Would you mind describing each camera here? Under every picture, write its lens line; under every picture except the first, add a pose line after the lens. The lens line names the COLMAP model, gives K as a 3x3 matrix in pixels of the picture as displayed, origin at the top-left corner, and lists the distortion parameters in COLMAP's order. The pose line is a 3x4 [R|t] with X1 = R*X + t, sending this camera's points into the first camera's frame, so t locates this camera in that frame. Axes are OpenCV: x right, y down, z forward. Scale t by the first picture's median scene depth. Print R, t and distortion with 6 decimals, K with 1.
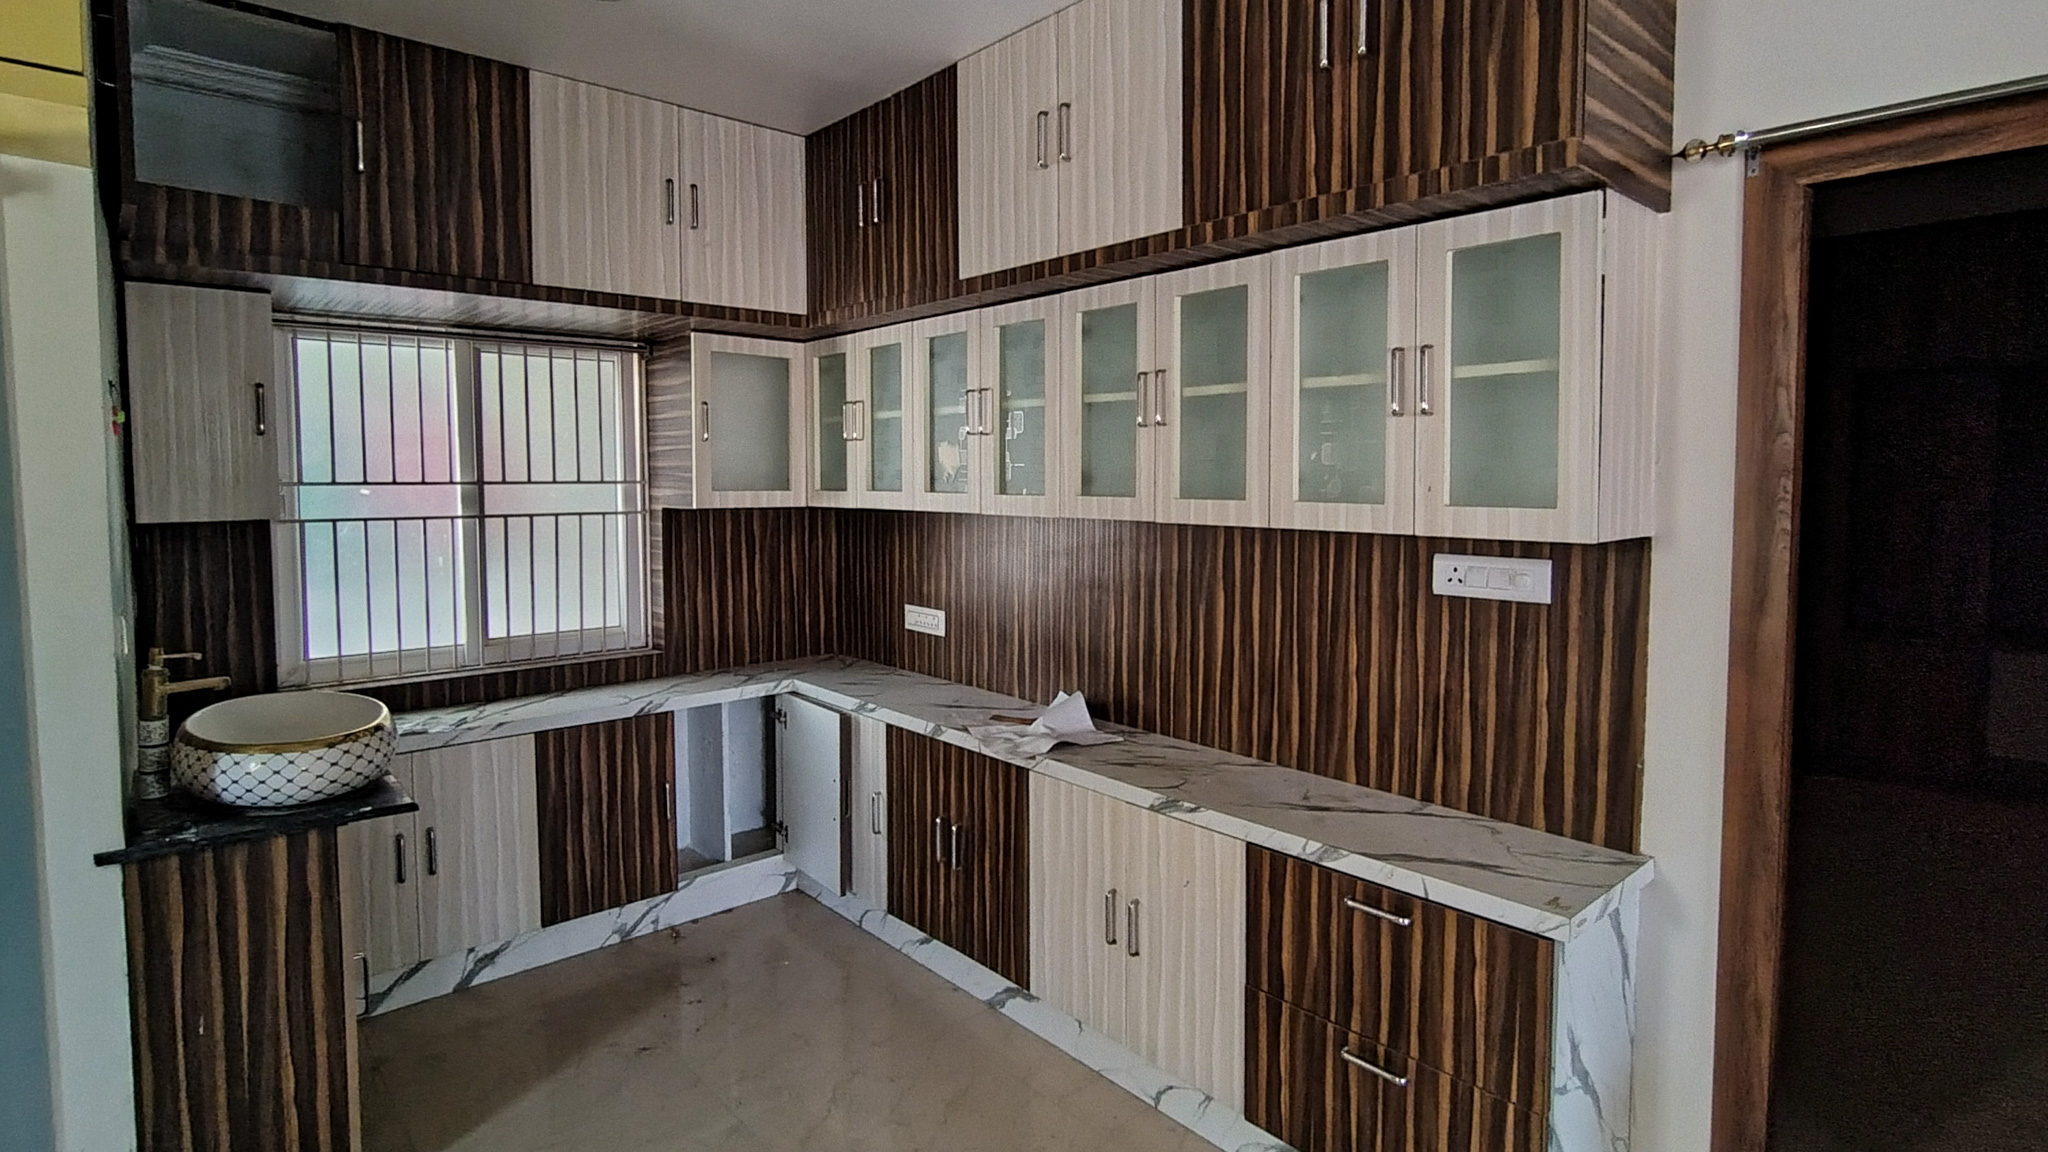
lens RADIAL K [[1007.2, 0, 1010.8], [0, 1007.2, 523.2], [0, 0, 1]] dist [-0.010056, -0.000022]
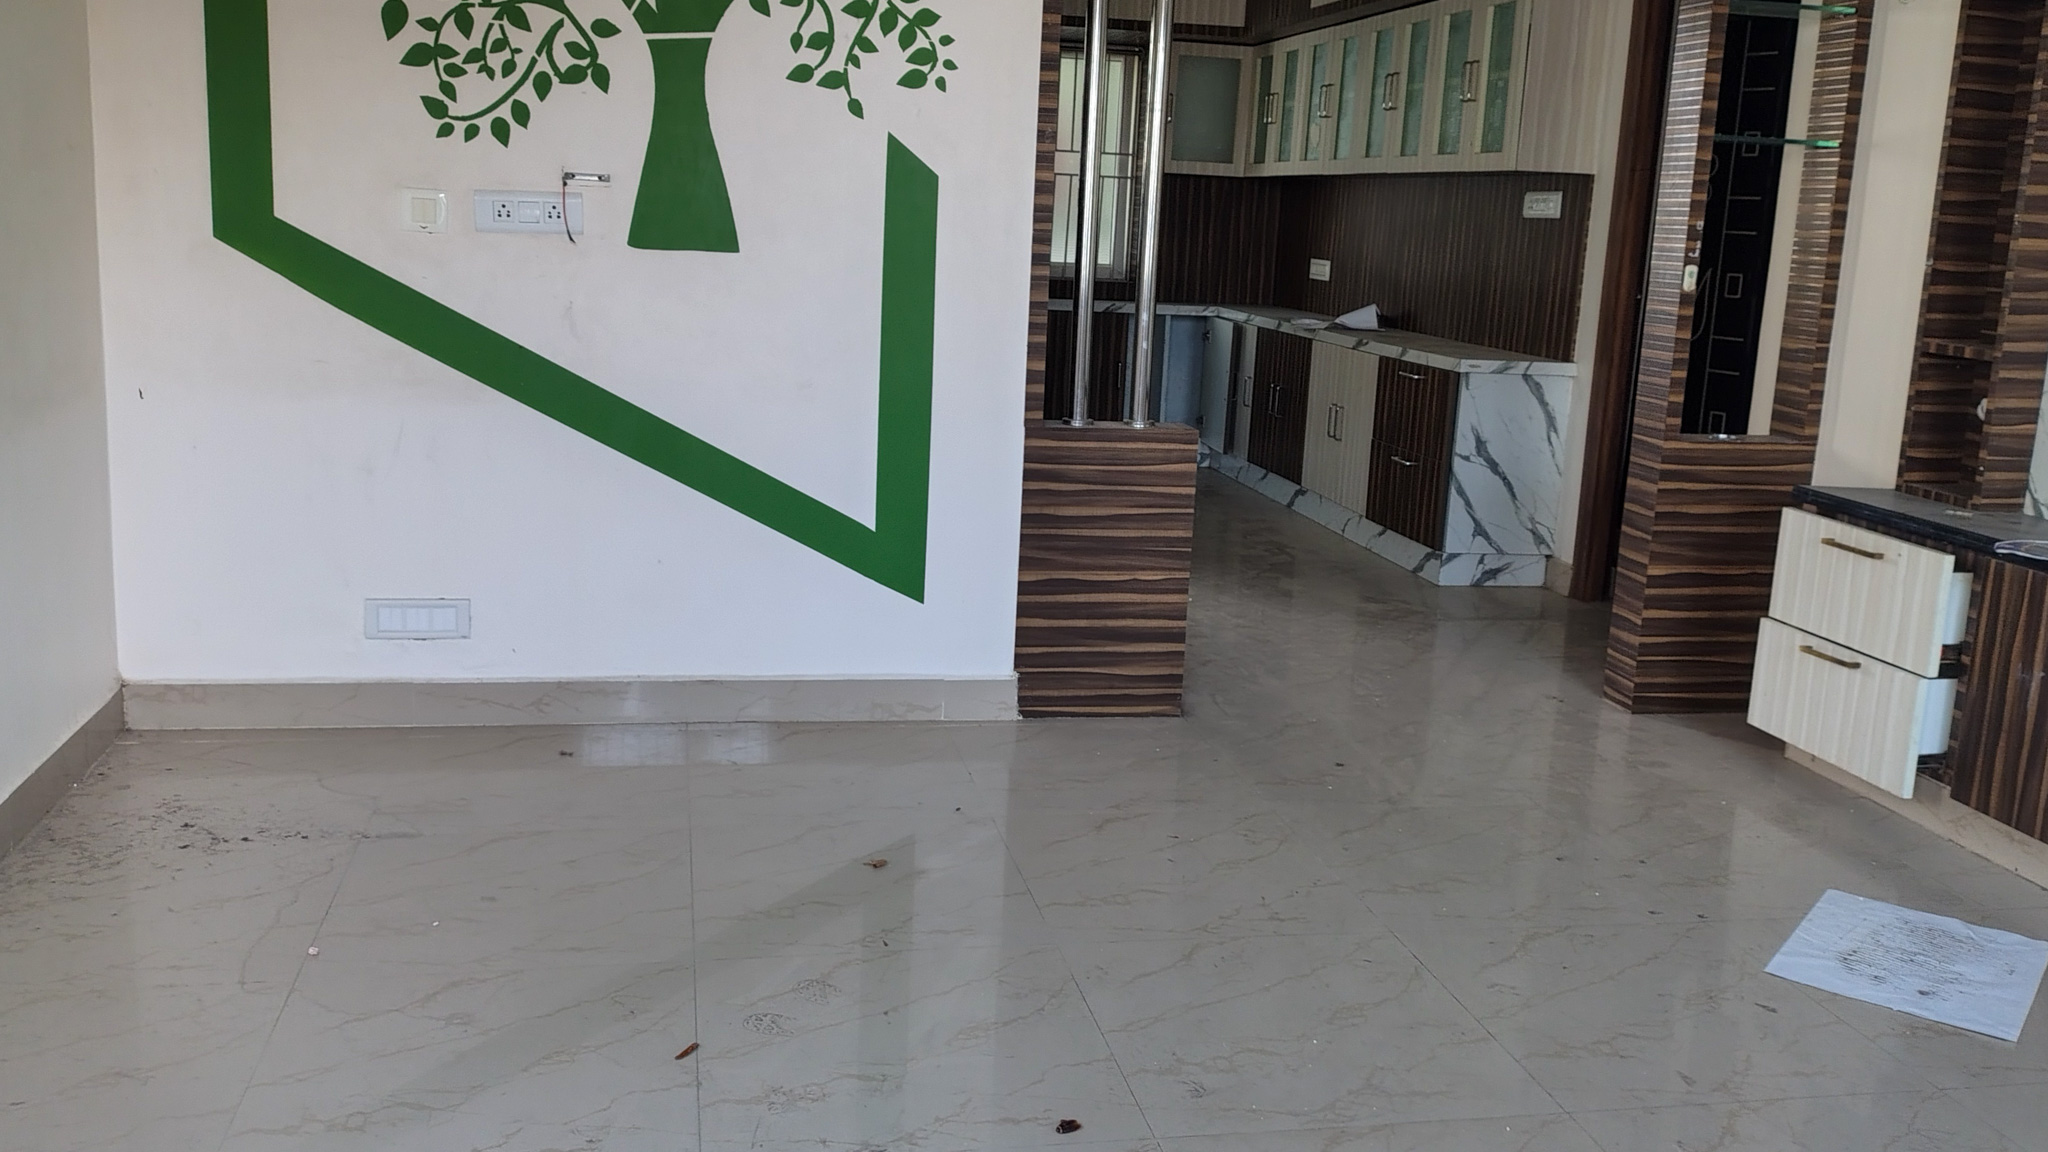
lens RADIAL K [[1702.5, 0, 1000.9], [0, 1702.5, 514.0], [0, 0, 1]] dist [0.122529, -0.233790]
pose [[0.861757, 0.130793, -0.490172, 0.881588], [-0.072455, 0.988021, 0.136254, 0.177692], [0.502121, -0.081902, 0.860910, -1.446662]]
